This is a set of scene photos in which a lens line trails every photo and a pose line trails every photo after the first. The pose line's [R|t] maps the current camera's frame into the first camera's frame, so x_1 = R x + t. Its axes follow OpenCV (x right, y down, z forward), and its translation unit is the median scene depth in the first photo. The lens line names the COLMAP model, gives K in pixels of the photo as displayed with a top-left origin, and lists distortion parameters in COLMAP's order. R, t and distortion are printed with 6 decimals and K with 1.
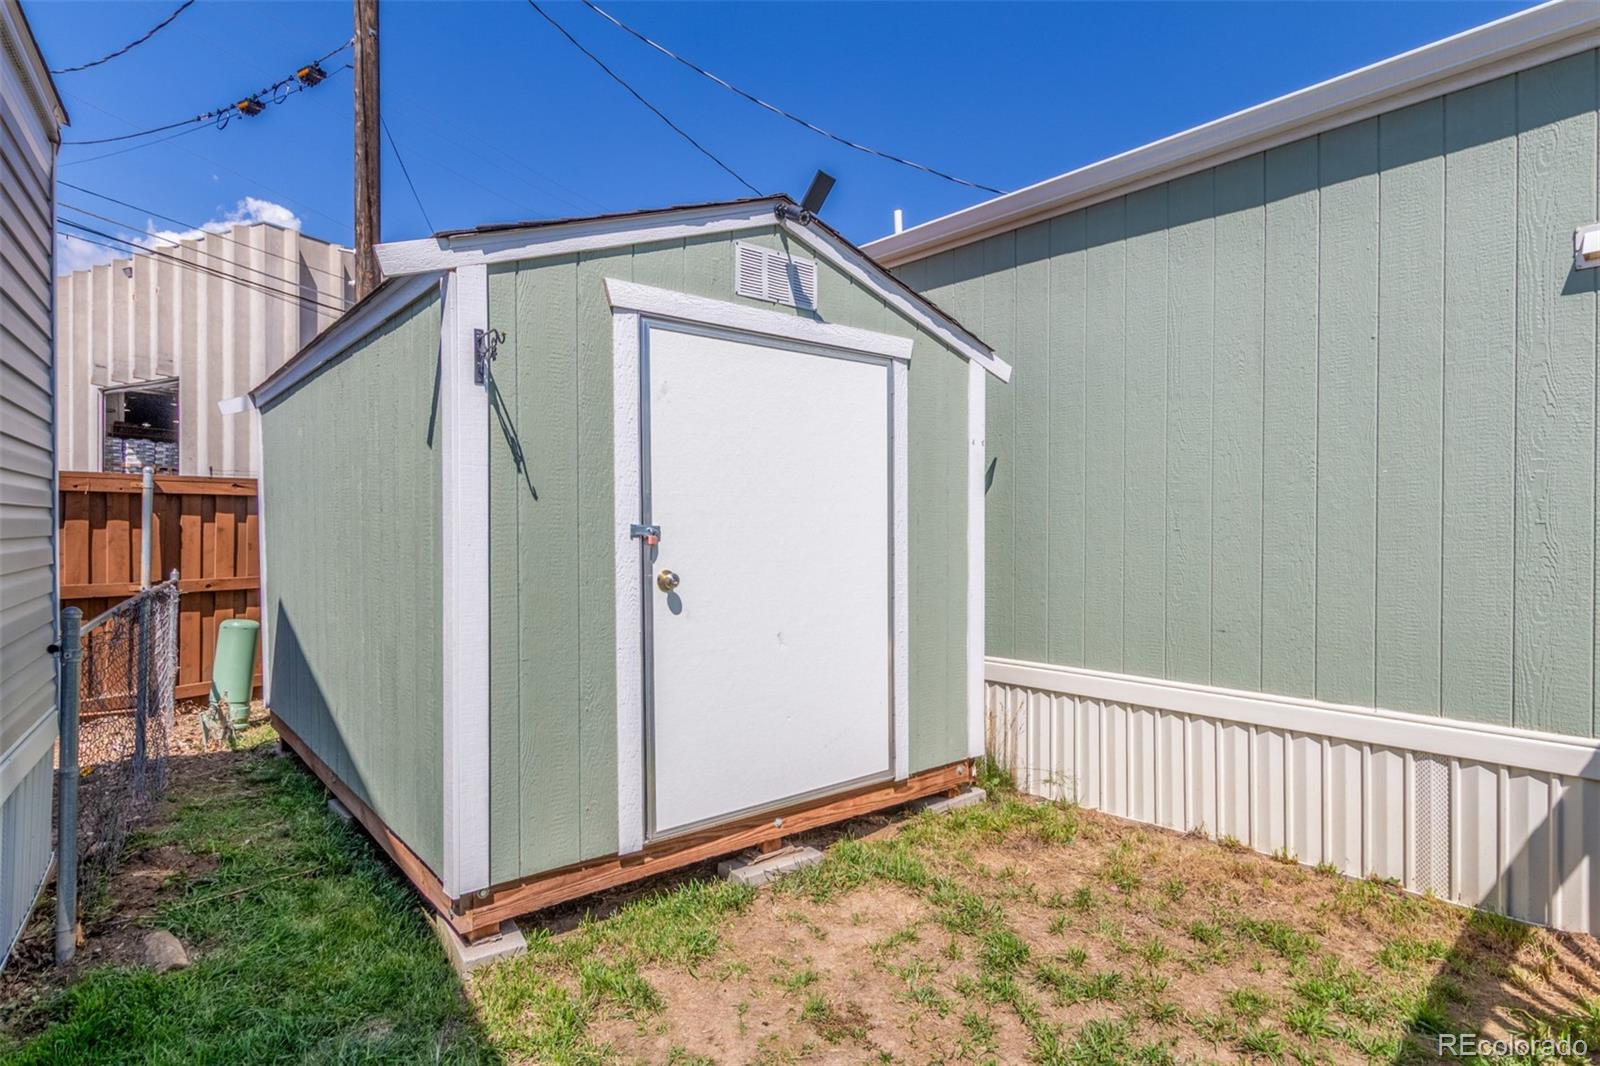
lens RADIAL K [[846.4, 0, 800.0], [0, 846.4, 533.0], [0, 0, 1]] dist [0.001335, 0.001073]
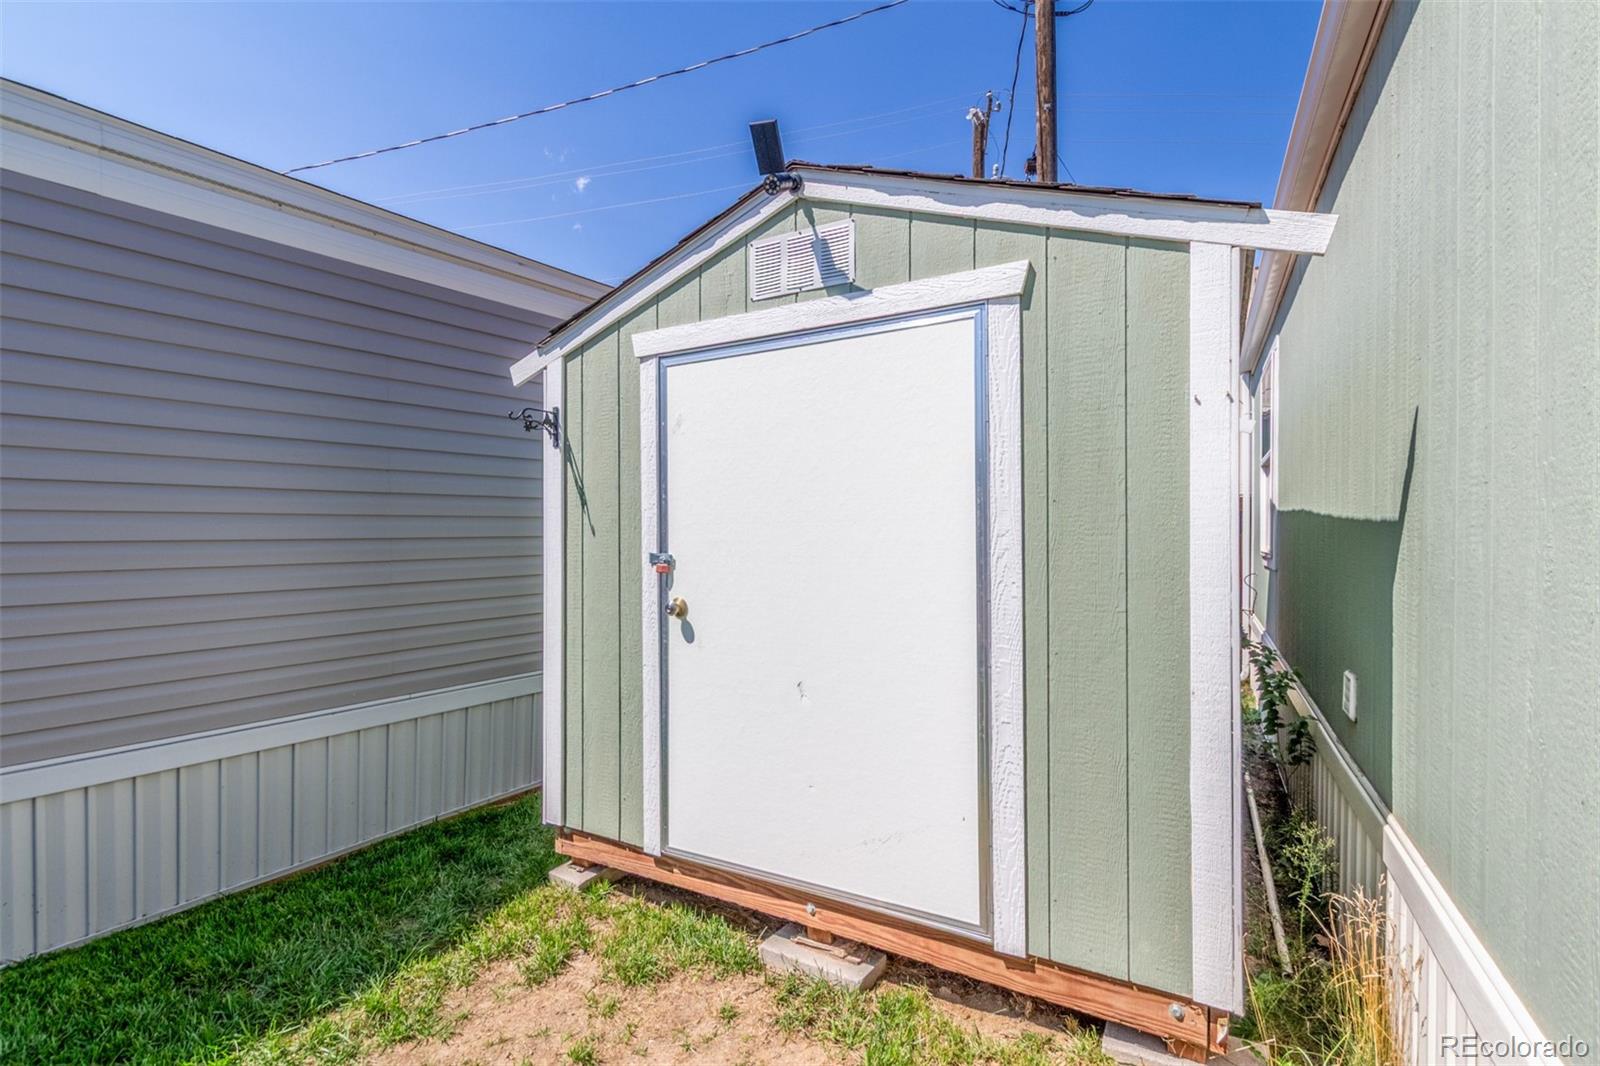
lens RADIAL K [[739.2, 0, 801.1], [0, 739.2, 538.4], [0, 0, 1]] dist [0.001341, -0.001234]
pose [[0.352955, 0.000379, -0.935640, 0.674785], [-0.001155, 0.999999, -0.000031, -0.026218], [0.935639, 0.001092, 0.352956, 0.752138]]
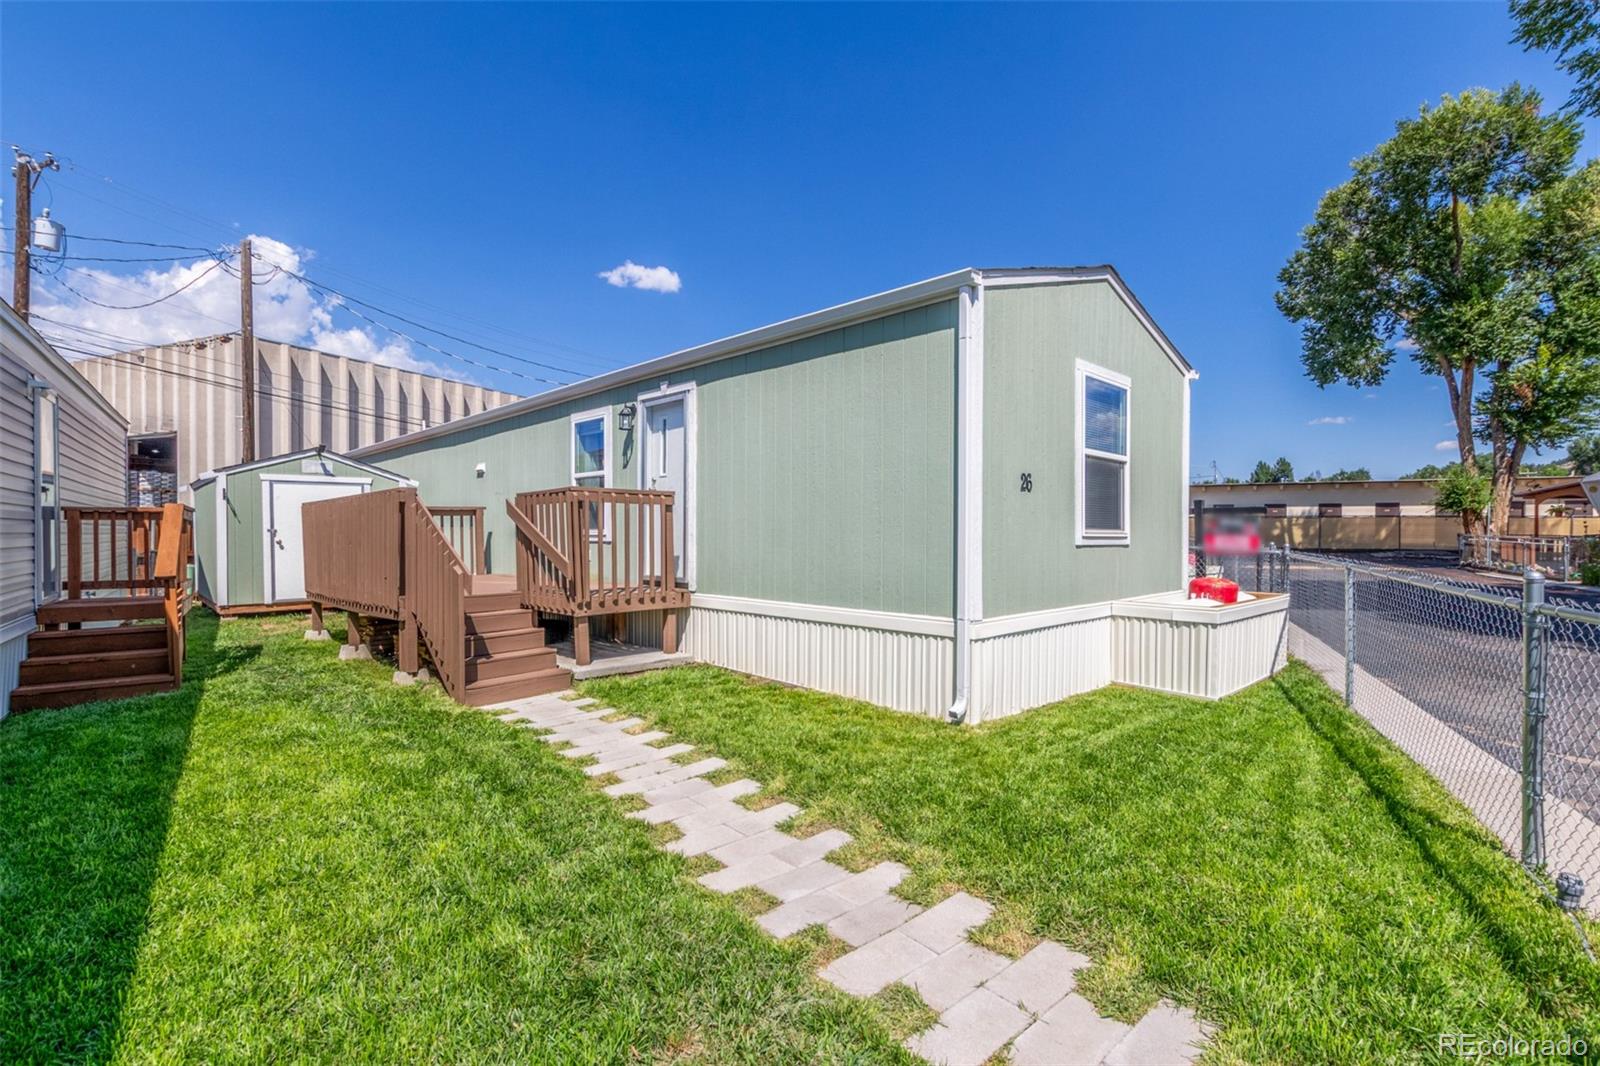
lens RADIAL K [[739.2, 0, 801.1], [0, 739.2, 538.4], [0, 0, 1]] dist [0.001341, -0.001234]
pose [[0.998208, -0.002830, 0.059780, 2.073857], [0.002655, 0.999992, 0.002997, 0.031145], [-0.059788, -0.002833, 0.998207, -2.659792]]
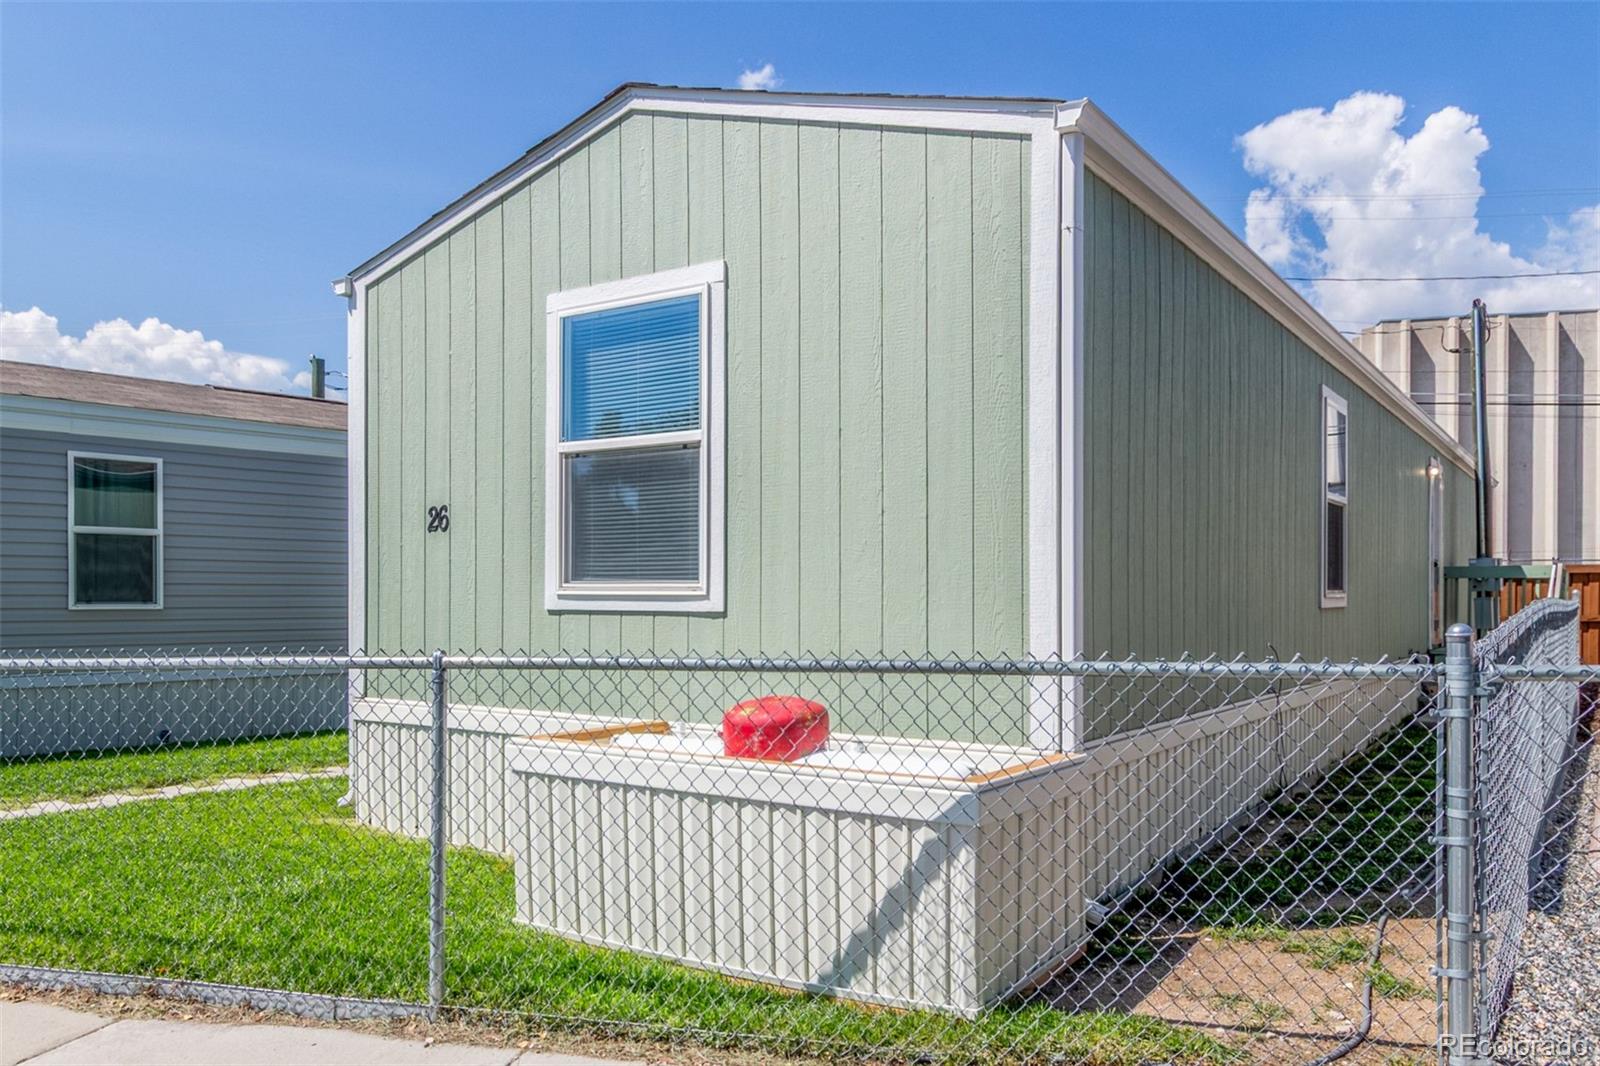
lens RADIAL K [[1167.9, 0, 797.3], [0, 1167.9, 599.3], [0, 0, 1]] dist [0.003498, 0.008689]
pose [[0.261162, -0.003952, -0.965287, 4.681396], [-0.003862, 0.999979, -0.005139, 0.047943], [0.965287, 0.005070, 0.261141, -0.928036]]
